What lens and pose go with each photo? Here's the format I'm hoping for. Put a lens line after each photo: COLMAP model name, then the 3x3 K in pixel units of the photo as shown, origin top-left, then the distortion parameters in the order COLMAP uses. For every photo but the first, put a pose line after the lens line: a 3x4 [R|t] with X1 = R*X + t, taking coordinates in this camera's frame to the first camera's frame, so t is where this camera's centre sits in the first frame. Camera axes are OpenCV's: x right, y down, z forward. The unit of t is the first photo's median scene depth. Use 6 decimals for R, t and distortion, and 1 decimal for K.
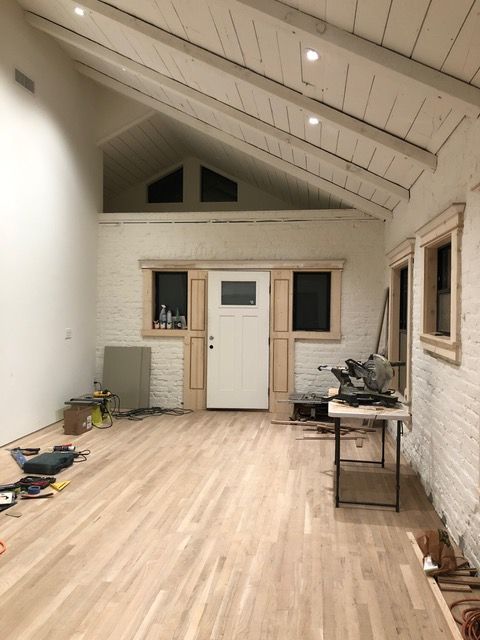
lens RADIAL K [[522.0, 0, 236.3], [0, 522.0, 317.2], [0, 0, 1]] dist [0.007388, -0.000058]
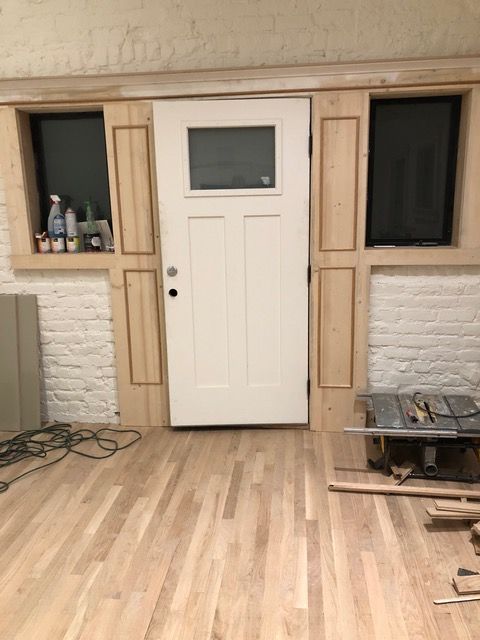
lens RADIAL K [[522.0, 0, 236.3], [0, 522.0, 317.2], [0, 0, 1]] dist [0.007388, -0.000058]
pose [[0.998859, -0.041755, 0.023181, -0.006893], [0.035927, 0.976761, 0.211297, -0.011238], [-0.031465, -0.210223, 0.977147, 0.576412]]
